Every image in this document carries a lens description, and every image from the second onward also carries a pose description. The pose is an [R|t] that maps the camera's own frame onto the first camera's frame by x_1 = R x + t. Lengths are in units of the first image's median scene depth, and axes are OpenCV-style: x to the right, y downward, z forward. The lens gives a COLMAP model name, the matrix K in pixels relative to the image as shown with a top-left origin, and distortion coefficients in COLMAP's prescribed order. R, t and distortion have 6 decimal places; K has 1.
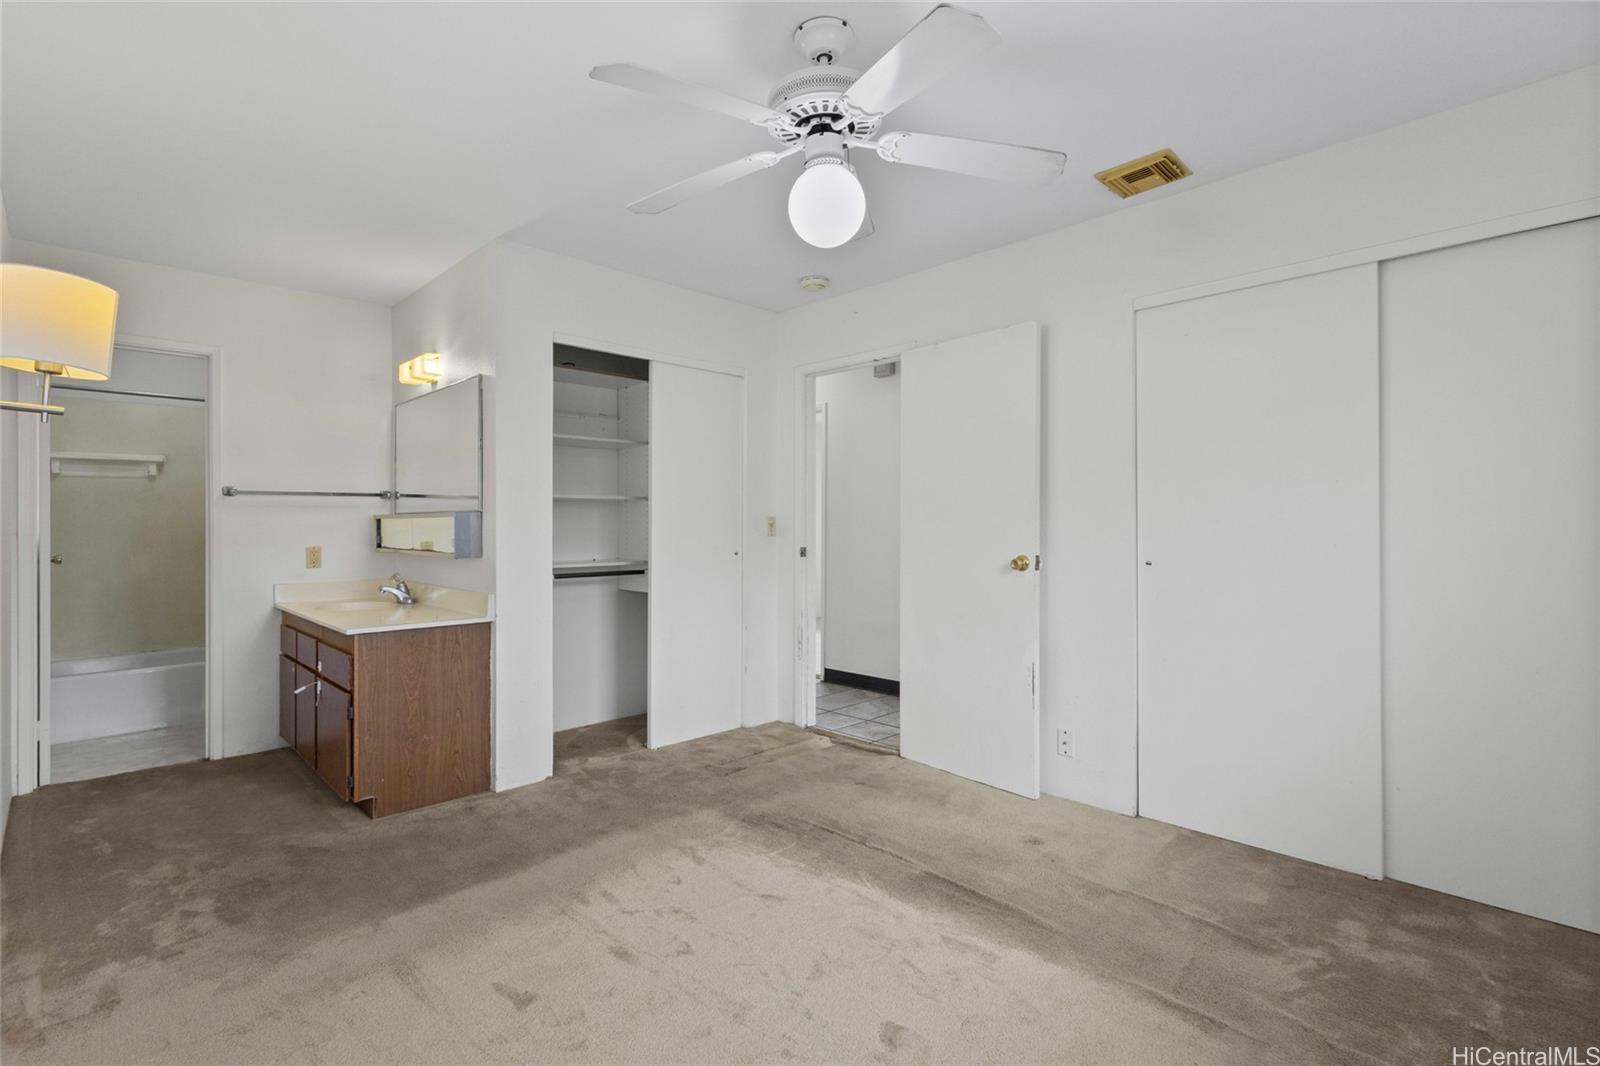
lens RADIAL K [[739.5, 0, 802.5], [0, 739.5, 533.4], [0, 0, 1]] dist [-0.000247, -0.000134]
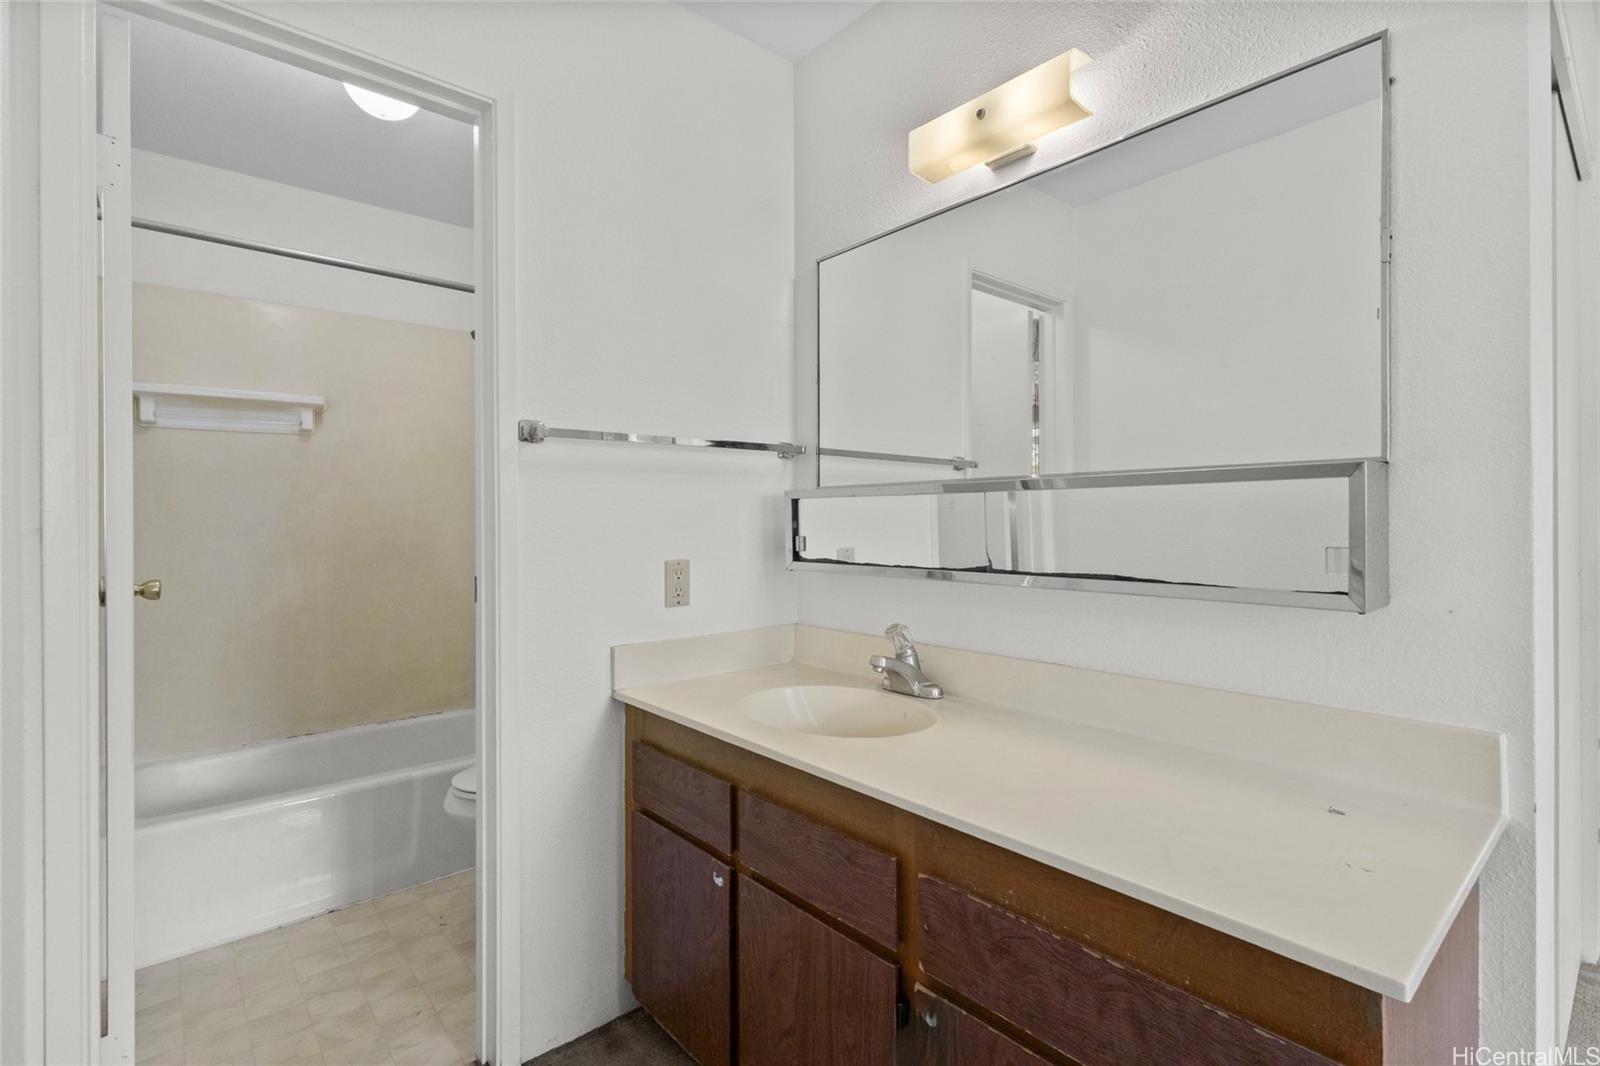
lens RADIAL K [[739.5, 0, 798.0], [0, 739.5, 526.3], [0, 0, 1]] dist [-0.000247, -0.000134]
pose [[0.997677, -0.003622, -0.068027, -0.539802], [0.003177, 0.999973, -0.006641, 0.000756], [0.068049, 0.006410, 0.997661, 0.534658]]
